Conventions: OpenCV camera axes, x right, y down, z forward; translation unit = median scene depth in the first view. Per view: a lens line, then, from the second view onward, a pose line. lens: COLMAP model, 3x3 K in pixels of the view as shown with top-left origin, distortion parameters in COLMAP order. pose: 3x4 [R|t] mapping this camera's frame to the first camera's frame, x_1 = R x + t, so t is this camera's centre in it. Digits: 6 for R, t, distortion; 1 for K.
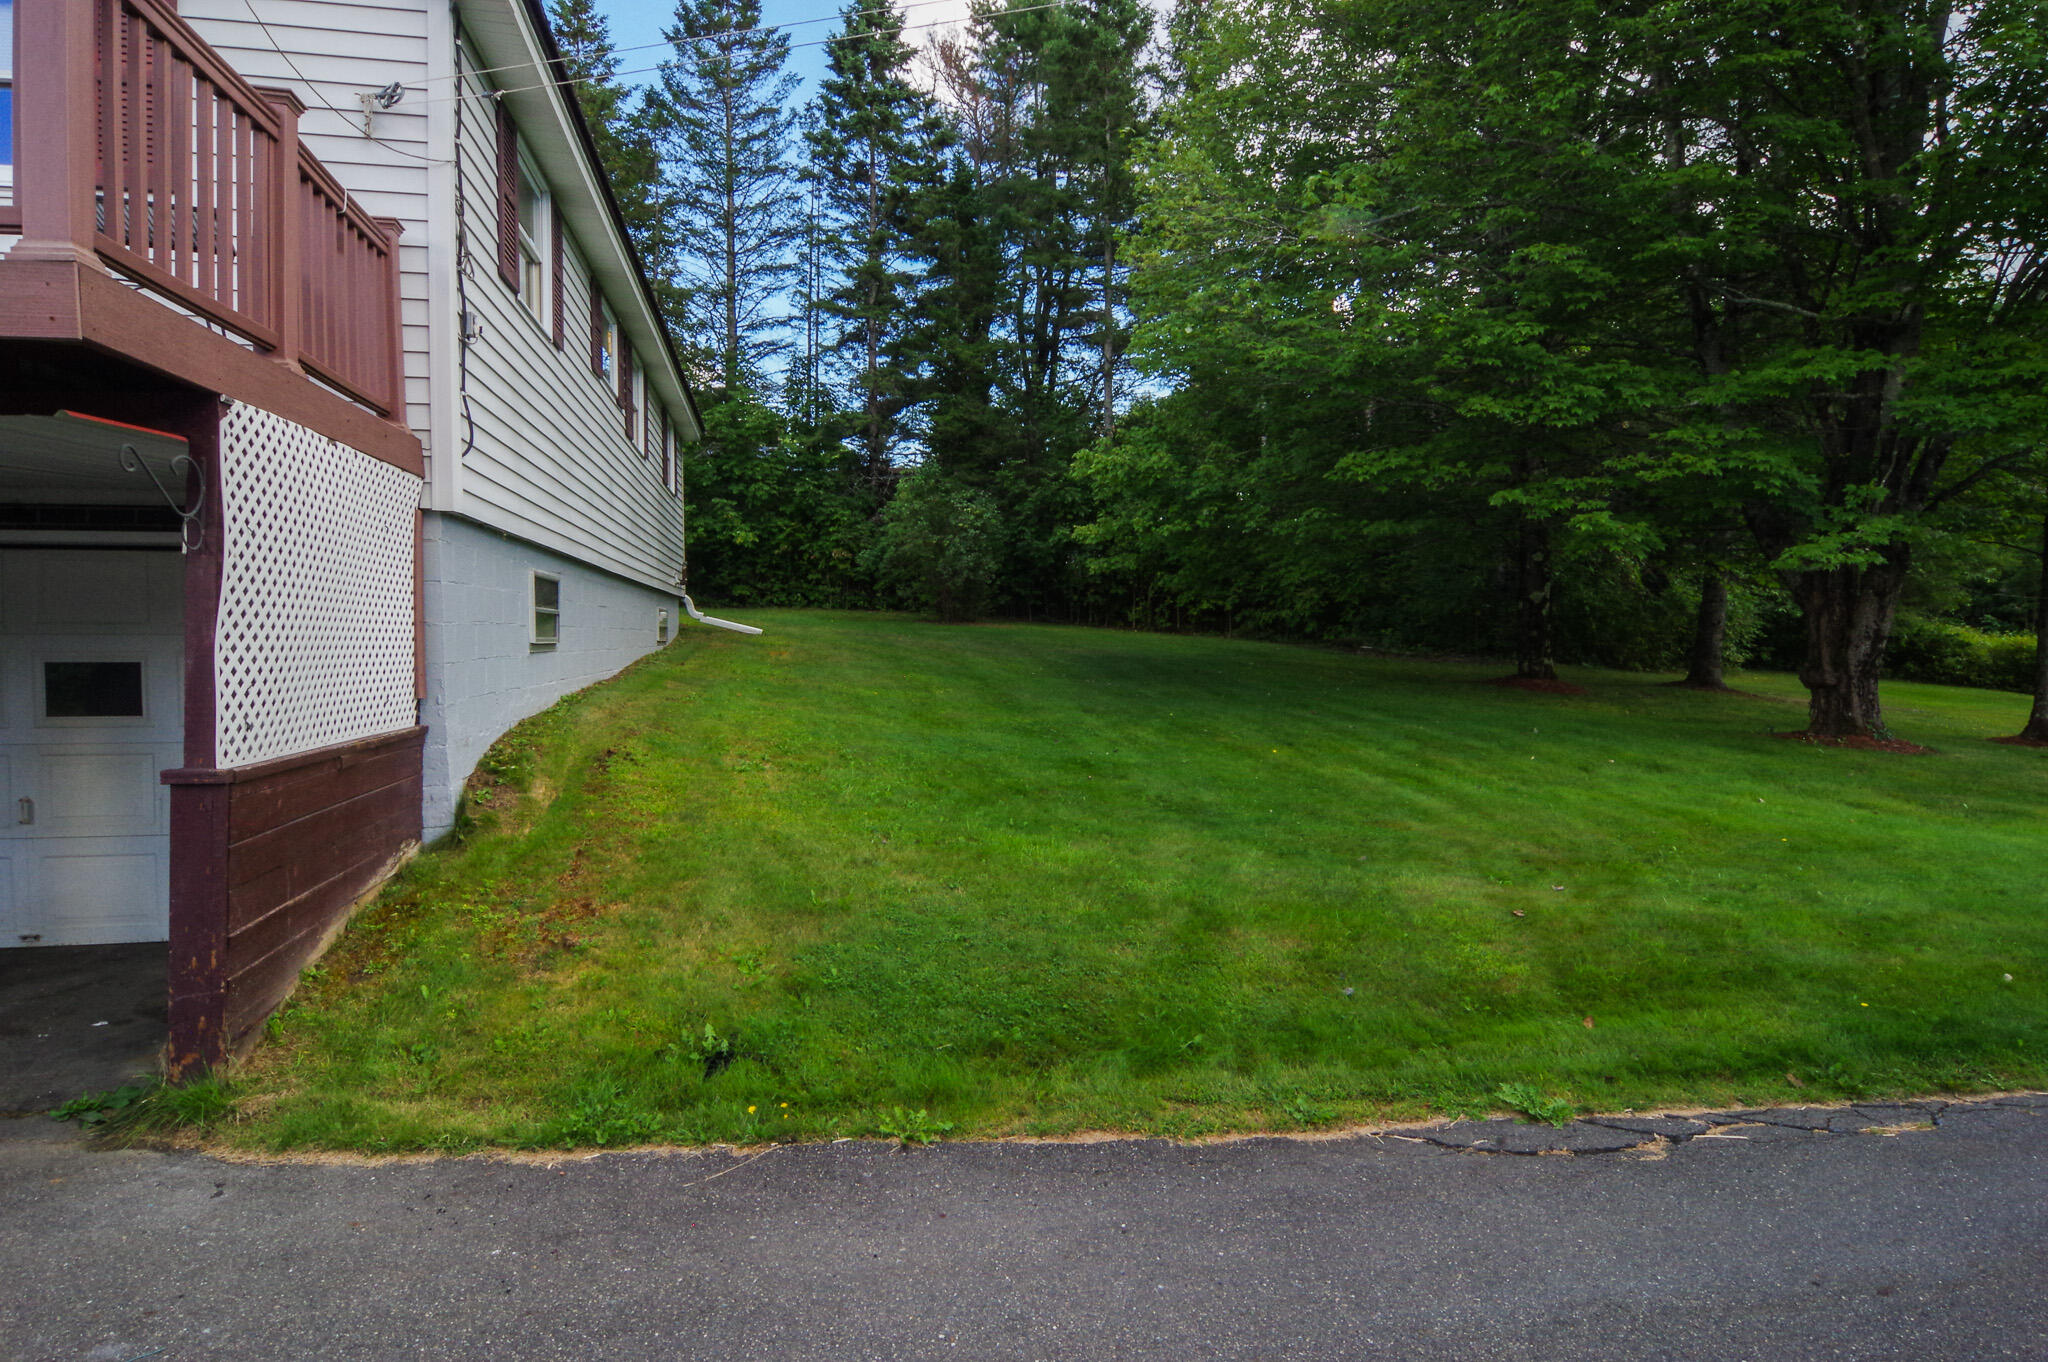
lens RADIAL K [[1091.4, 0, 1027.5], [0, 1091.4, 684.3], [0, 0, 1]] dist [-0.004807, -0.011180]
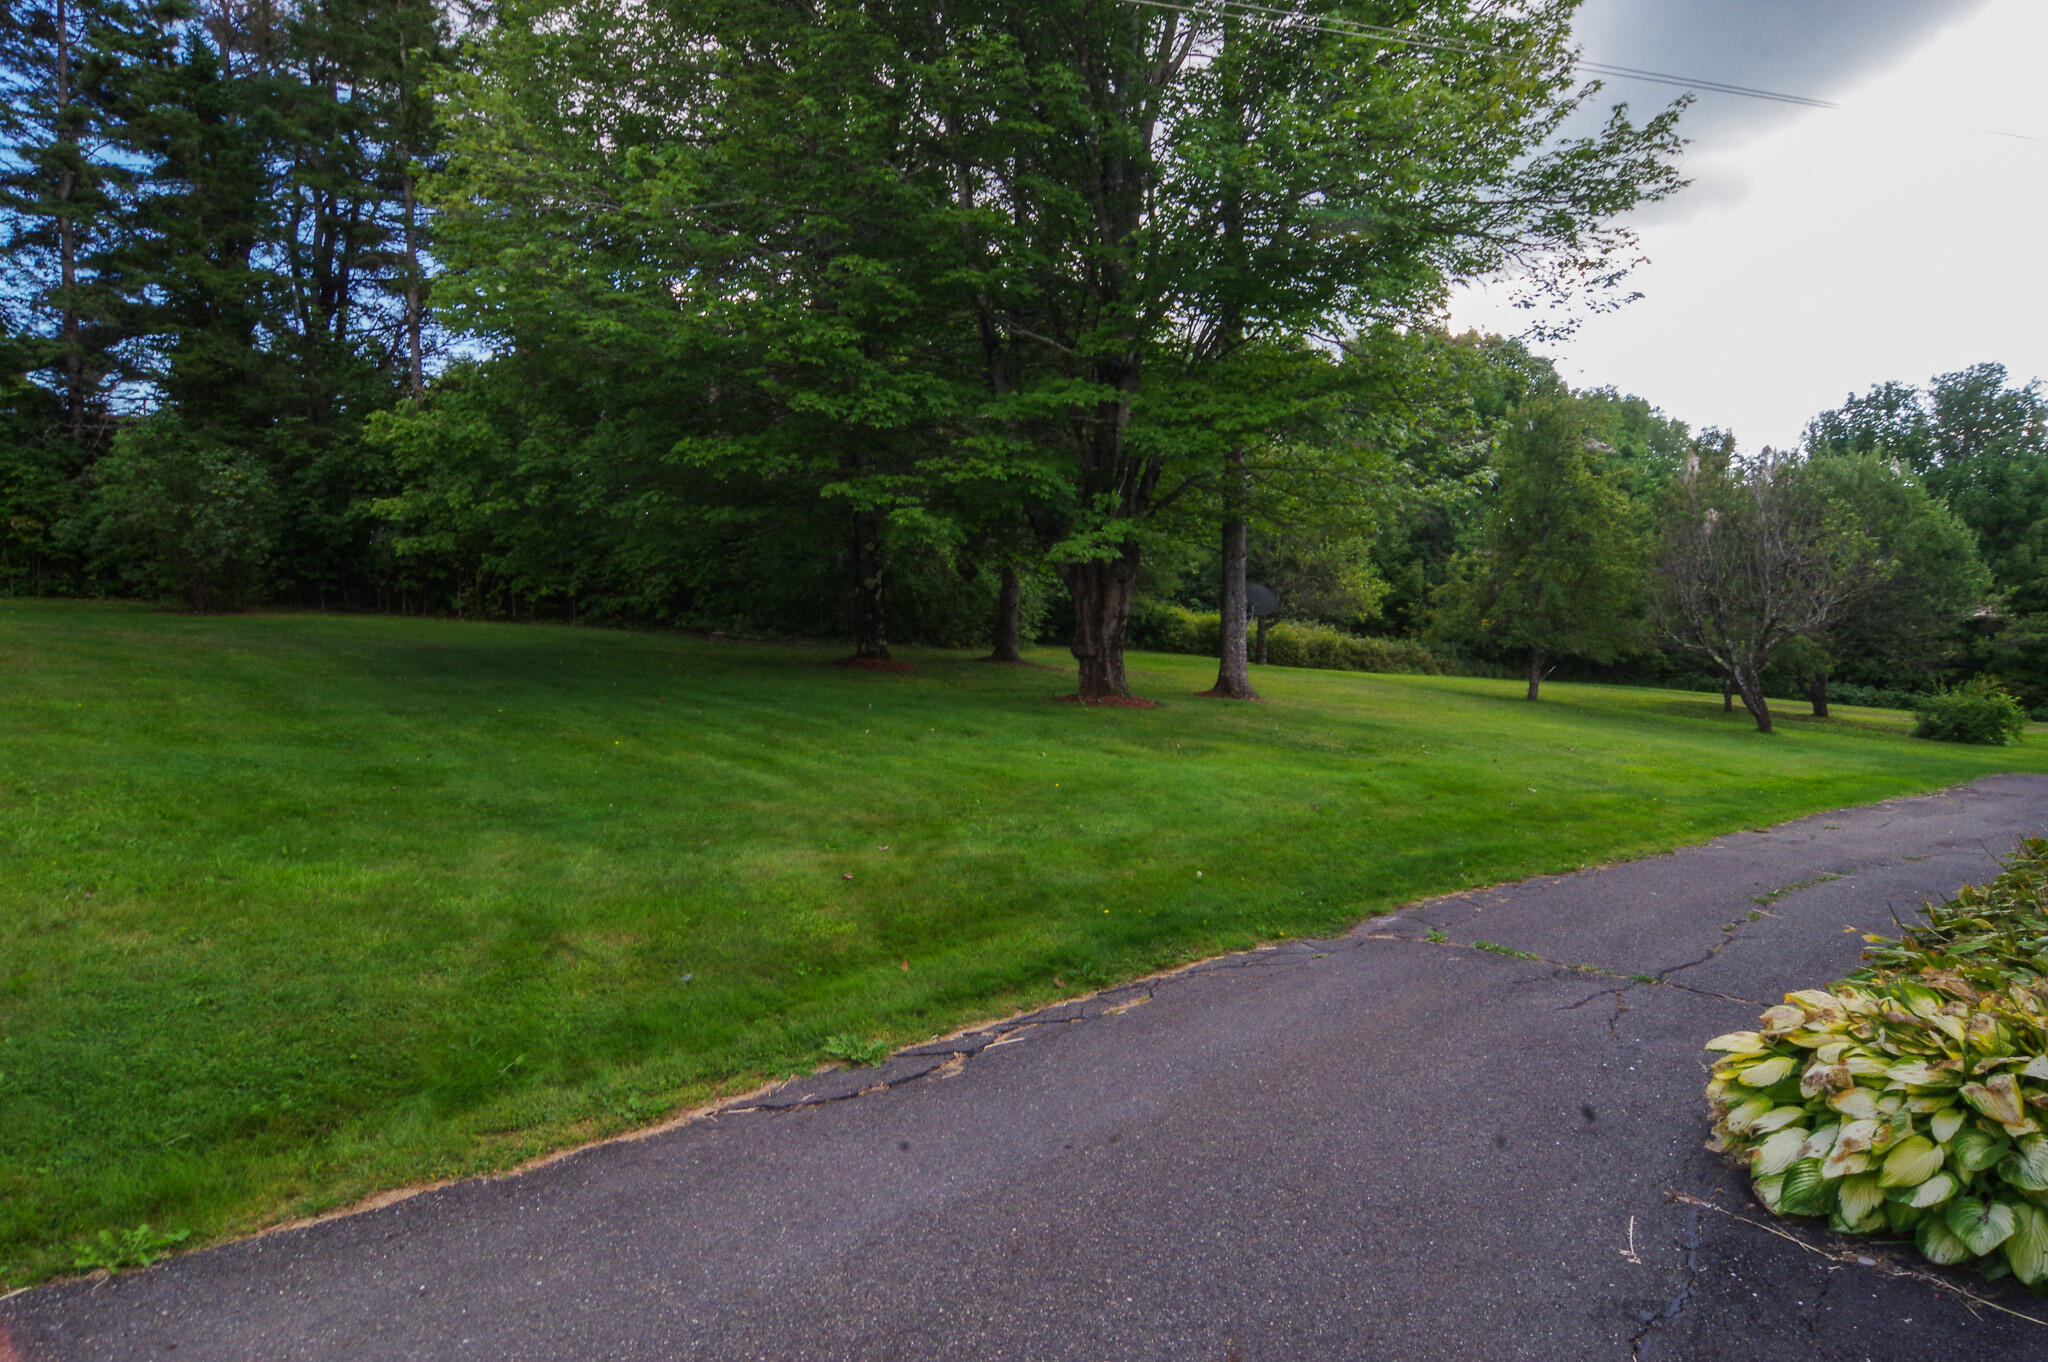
lens RADIAL K [[1091.4, 0, 1027.5], [0, 1091.4, 684.3], [0, 0, 1]] dist [-0.004807, -0.011180]
pose [[0.840995, -0.044995, 0.539168, 0.013352], [0.038076, 0.998987, 0.023977, 0.000587], [-0.539701, 0.000365, 0.841857, -0.003220]]
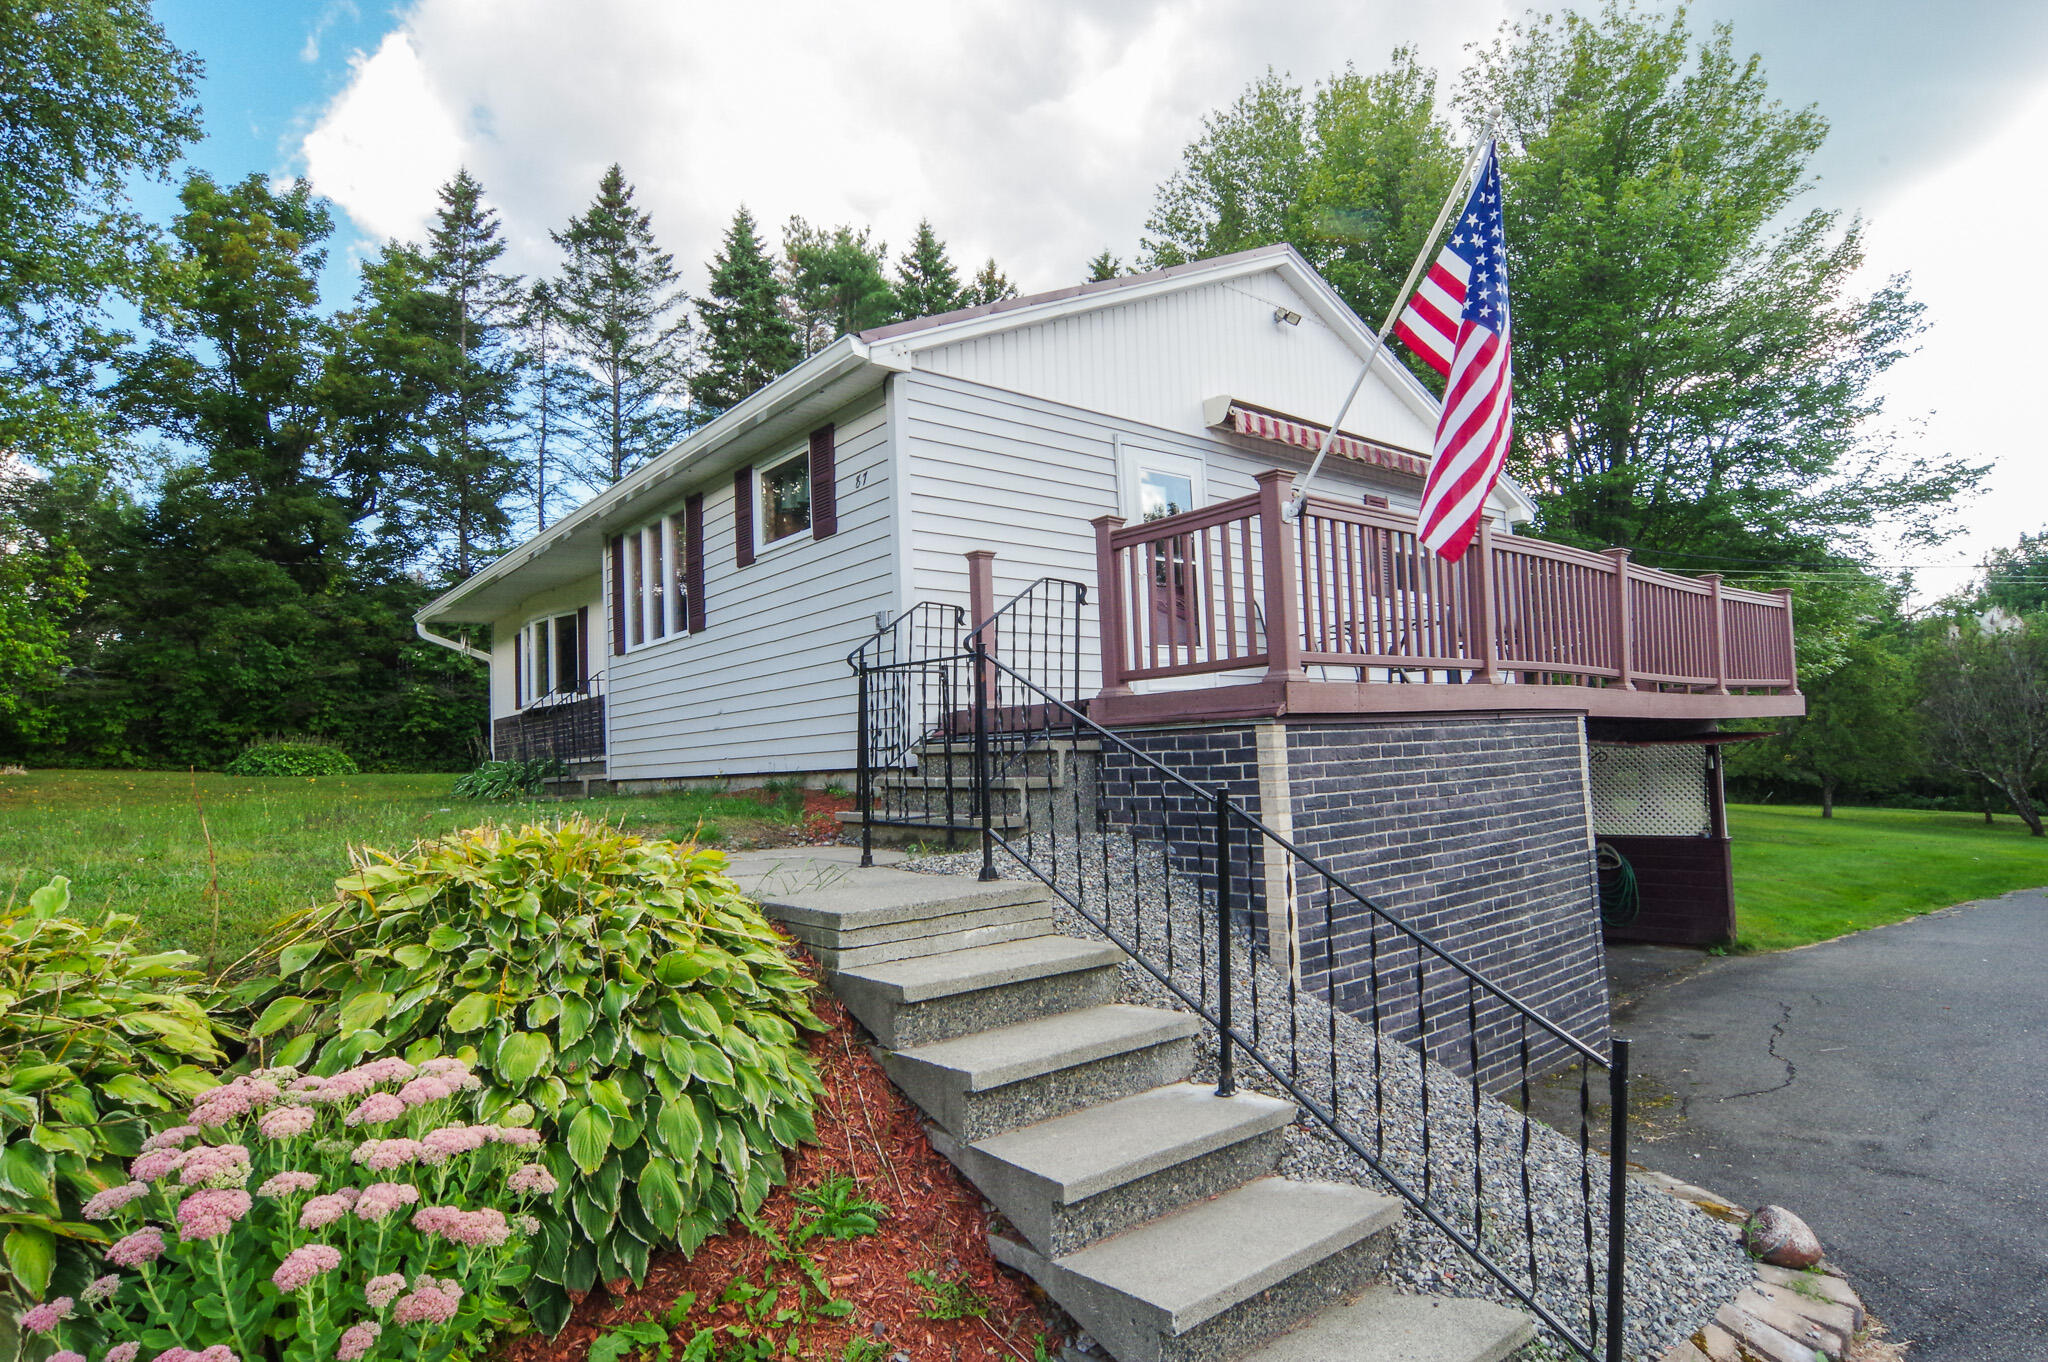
lens RADIAL K [[1095.0, 0, 1026.8], [0, 1095.0, 684.1], [0, 0, 1]] dist [-0.007227, -0.010955]
pose [[0.886355, -0.004586, 0.462984, -1.275708], [0.063833, 0.991613, -0.112383, -0.043631], [-0.458585, 0.129164, 0.879213, -0.282893]]
